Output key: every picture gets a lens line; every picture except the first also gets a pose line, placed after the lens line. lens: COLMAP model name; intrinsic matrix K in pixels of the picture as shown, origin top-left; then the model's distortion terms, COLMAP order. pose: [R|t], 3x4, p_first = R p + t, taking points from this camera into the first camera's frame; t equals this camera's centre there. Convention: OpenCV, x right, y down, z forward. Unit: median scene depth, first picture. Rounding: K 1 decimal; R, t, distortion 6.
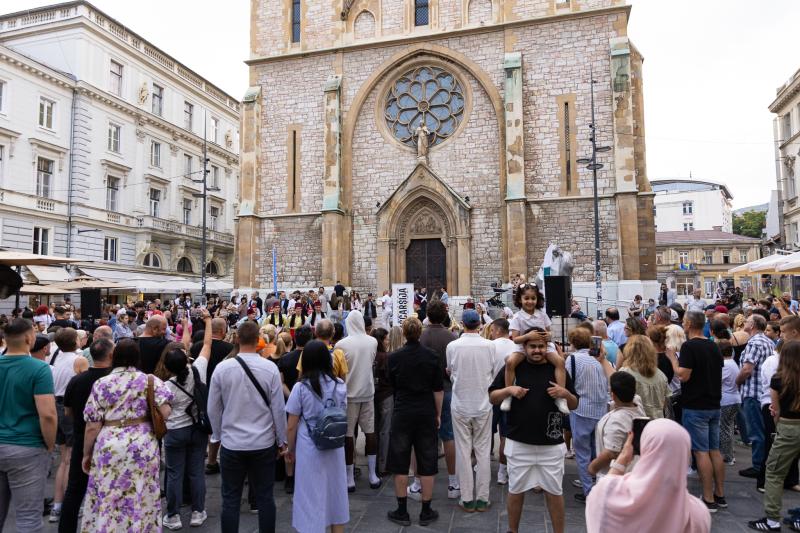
lens RADIAL K [[568.4, 0, 400.0], [0, 568.4, 266.5], [0, 0, 1]] dist [-0.001504, -0.000118]
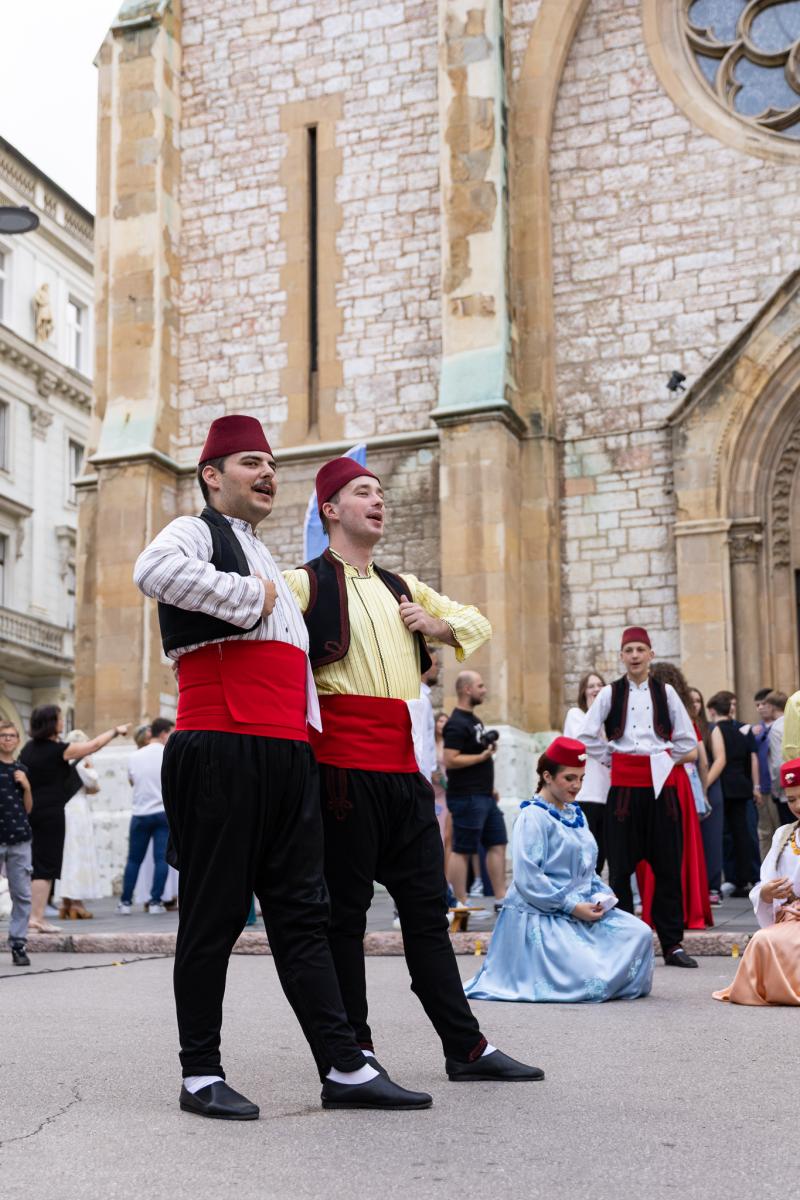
lens RADIAL K [[1571.7, 0, 307.5], [0, 1571.7, 725.2], [0, 0, 1]] dist [-0.007247, 0.011315]
pose [[0.993505, -0.009181, -0.113419, -0.115625], [0.003667, 0.998805, -0.048732, 0.063981], [0.113731, 0.047999, 0.992351, 0.333374]]
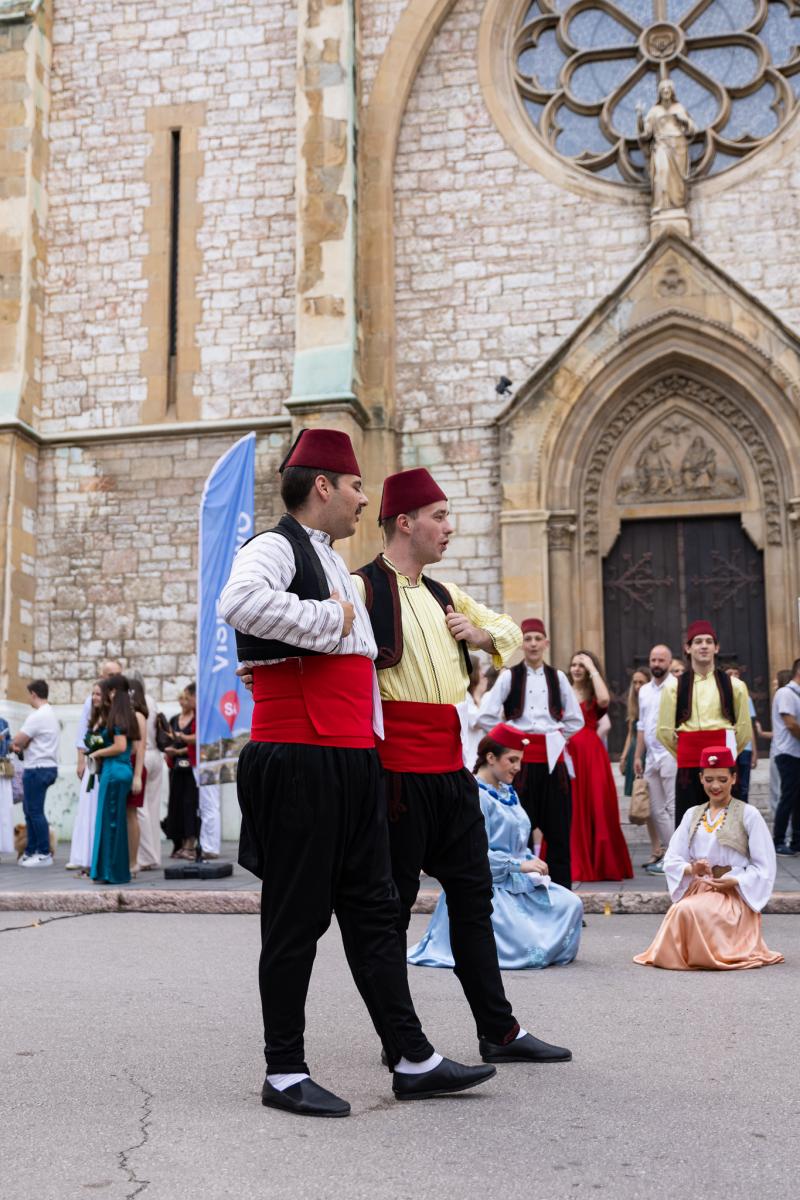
lens RADIAL K [[1437.2, 0, 374.1], [0, 1437.2, 647.6], [0, 0, 1]] dist [-0.008653, 0.011049]
pose [[0.997408, 0.014282, 0.070523, -0.141457], [-0.009419, 0.997585, -0.068811, 0.058563], [-0.071335, 0.067968, 0.995134, 0.337440]]
